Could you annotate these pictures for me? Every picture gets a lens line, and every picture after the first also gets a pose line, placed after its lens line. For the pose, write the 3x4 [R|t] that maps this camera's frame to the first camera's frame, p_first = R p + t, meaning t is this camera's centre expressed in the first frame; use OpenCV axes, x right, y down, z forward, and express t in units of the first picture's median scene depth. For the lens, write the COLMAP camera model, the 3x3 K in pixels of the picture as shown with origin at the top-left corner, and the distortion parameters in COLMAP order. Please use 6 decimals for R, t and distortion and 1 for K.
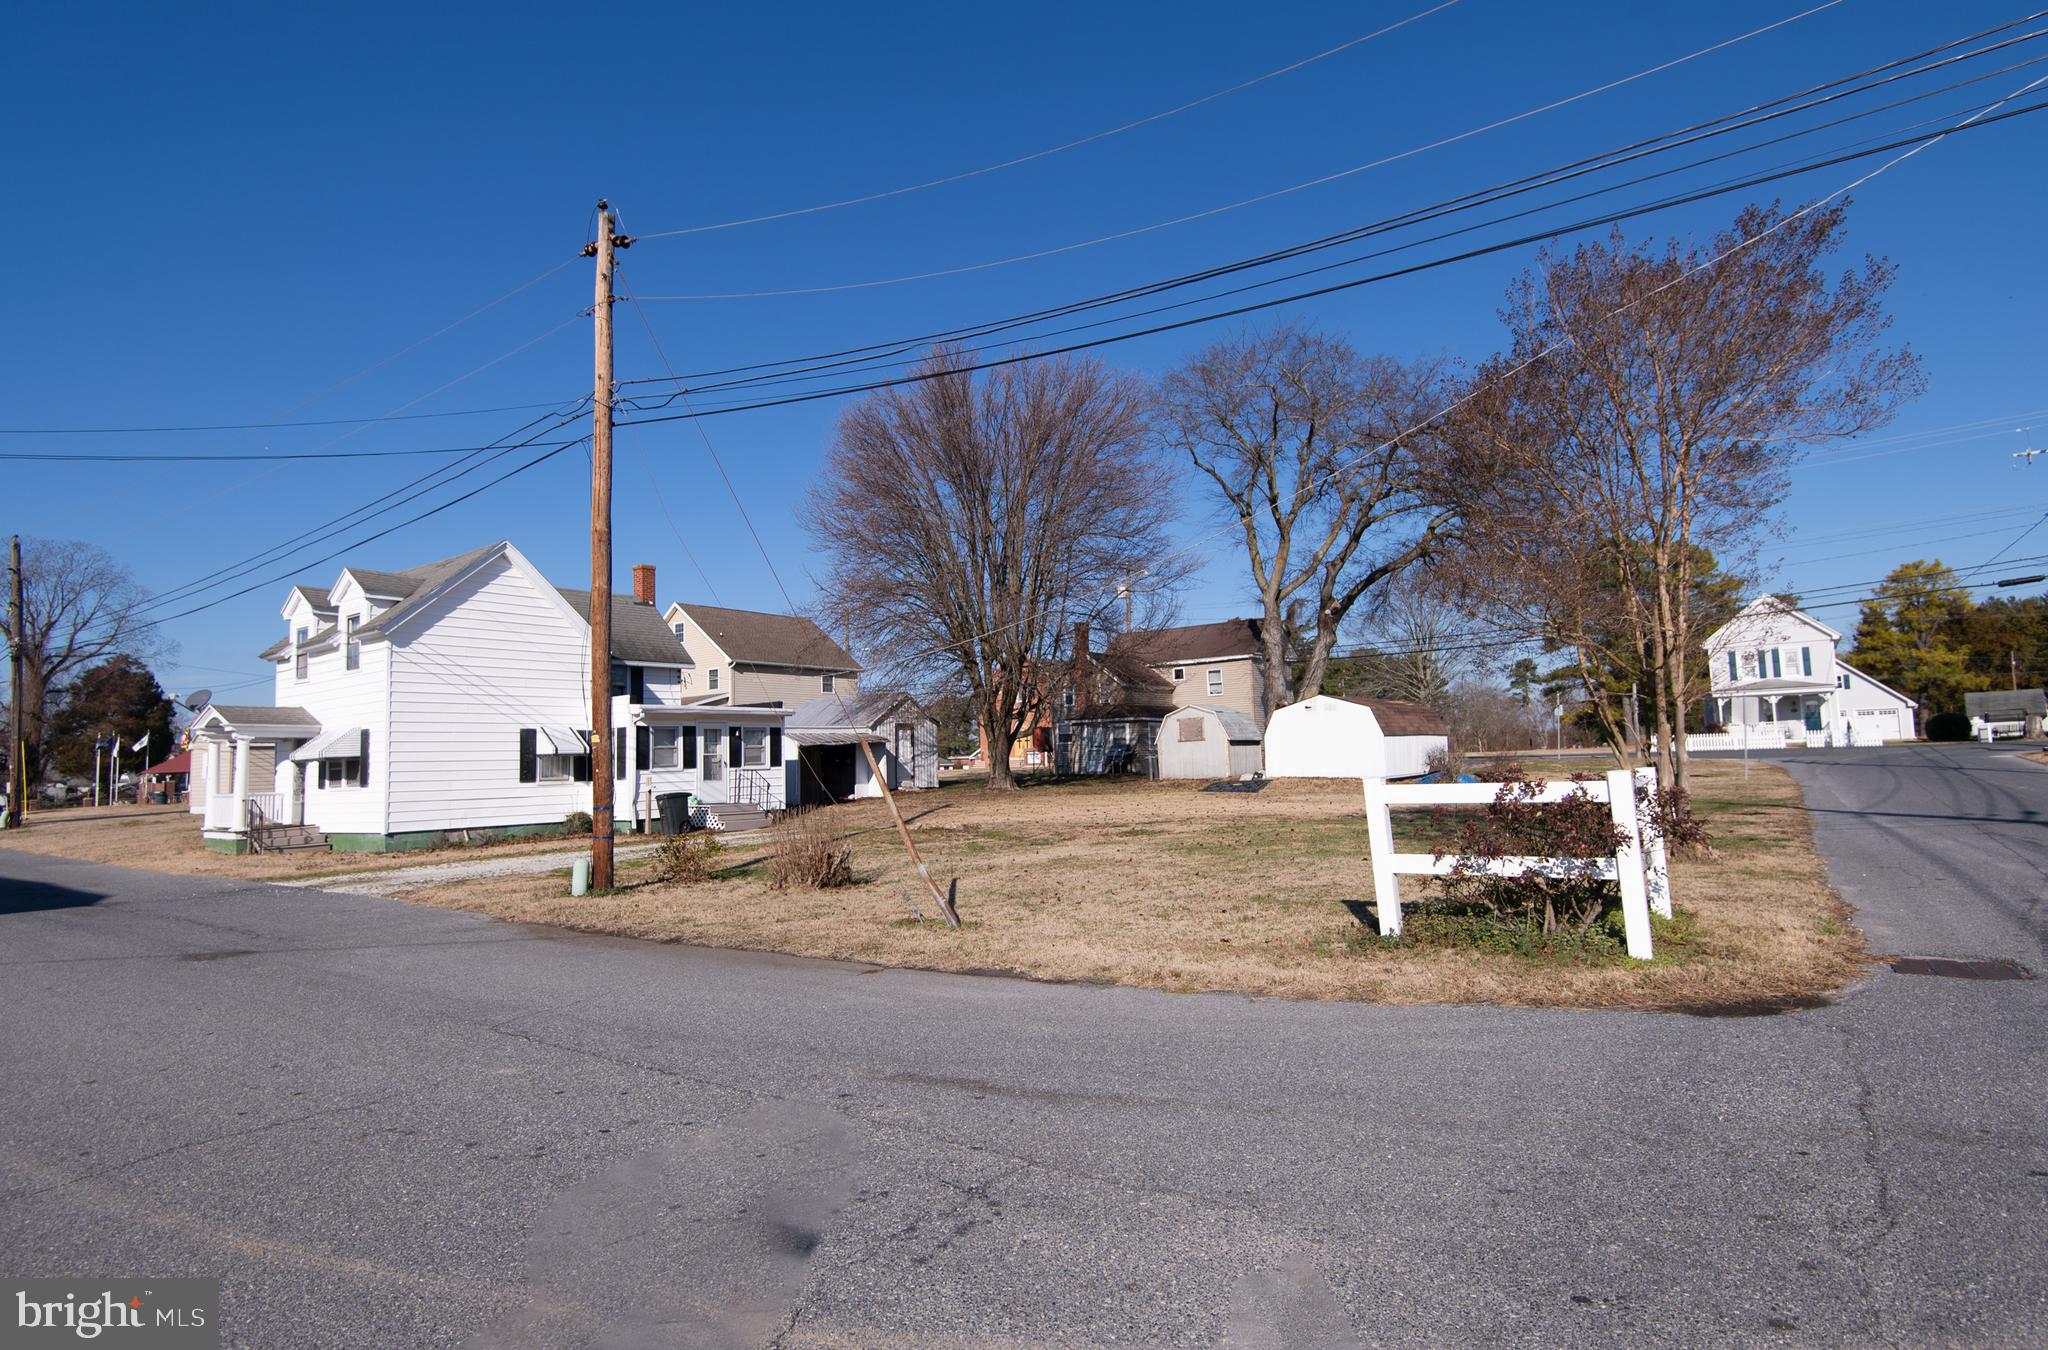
lens RADIAL K [[1046.0, 0, 1085.1], [0, 1046.0, 675.4], [0, 0, 1]] dist [-0.000478, -0.000526]
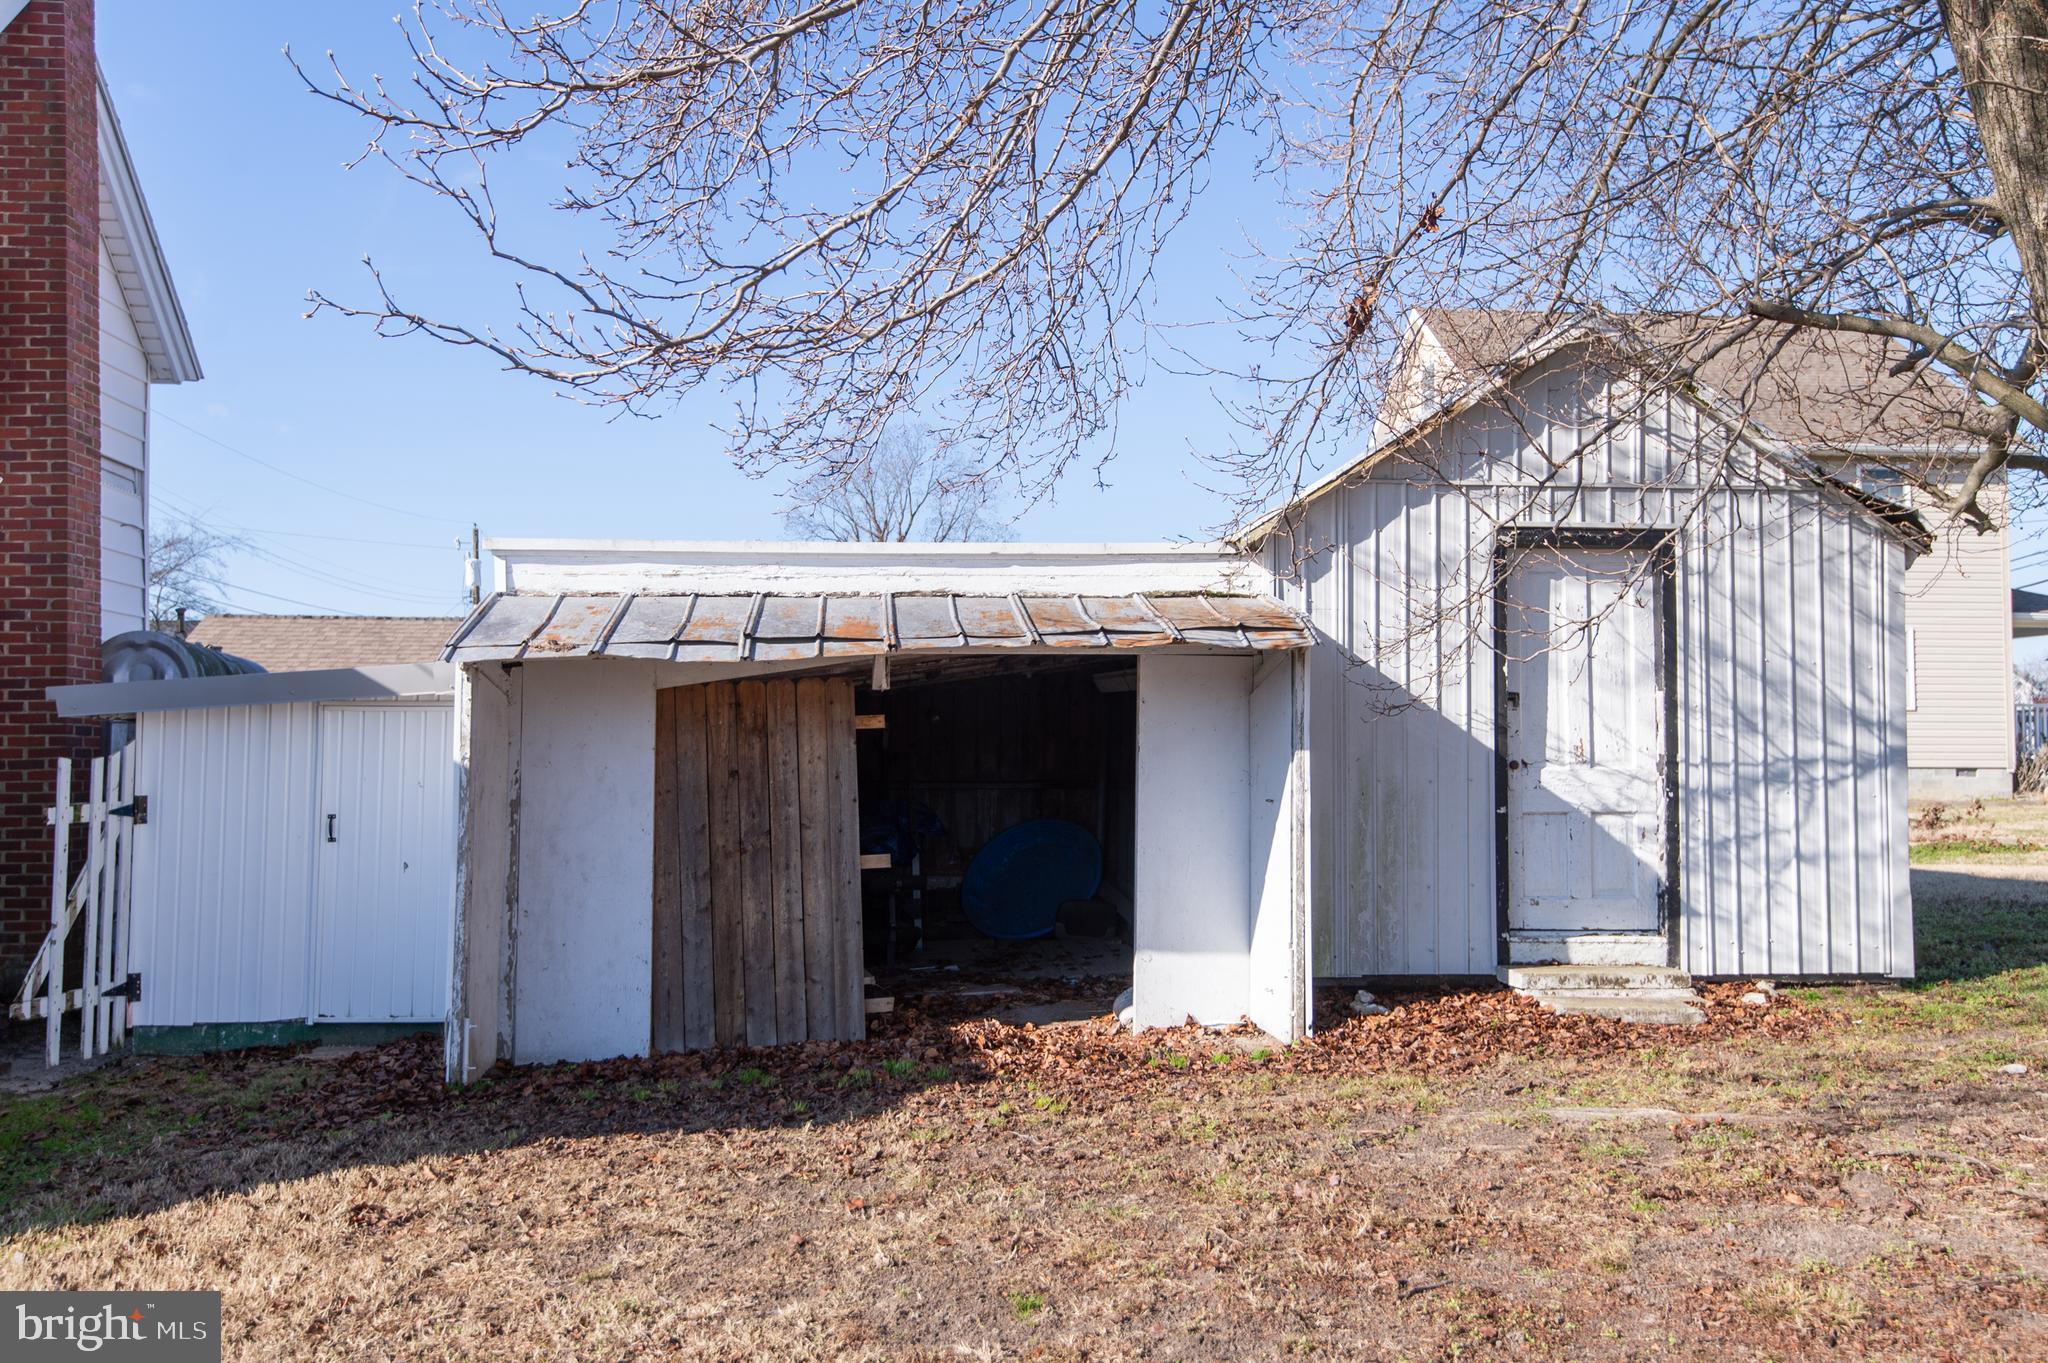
lens RADIAL K [[1684.3, 0, 1024.0], [0, 1684.3, 681.5], [0, 0, 1]] dist [0.042562, -0.001910]
pose [[0.626354, -0.006568, -0.779511, -0.060200], [0.044987, 0.998602, 0.027734, 0.086212], [0.778239, -0.052440, 0.625774, 1.188767]]
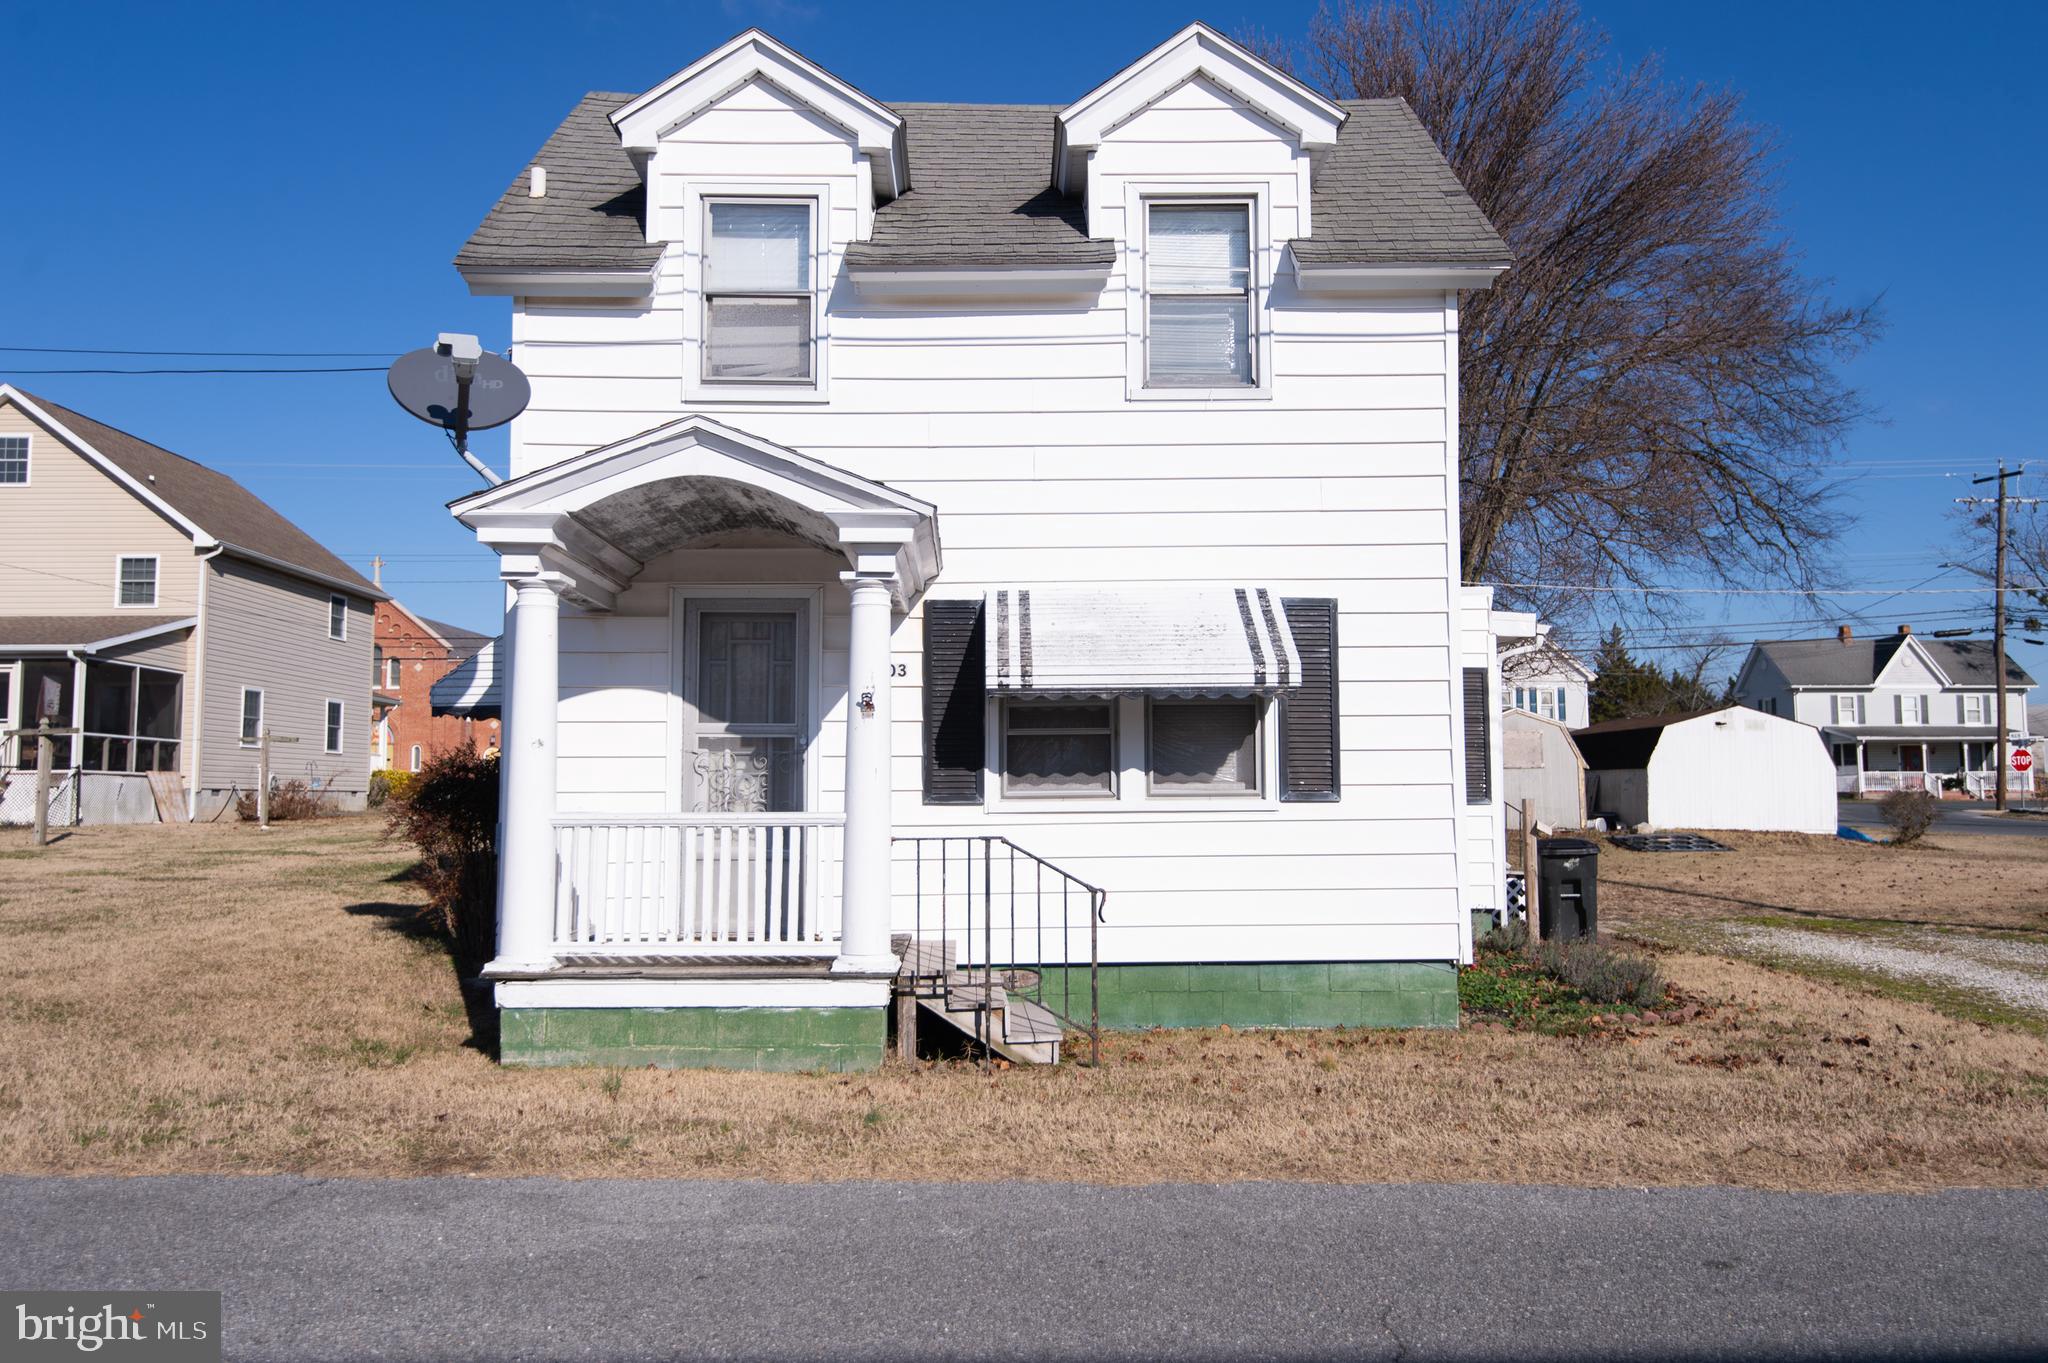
lens RADIAL K [[1485.3, 0, 1024.0], [0, 1485.3, 681.5], [0, 0, 1]] dist [0.032553, -0.000314]
pose [[0.816179, 0.076821, 0.572670, -0.895358], [-0.071432, 0.996934, -0.031928, 0.084204], [-0.573367, -0.014848, 0.819164, 0.644294]]
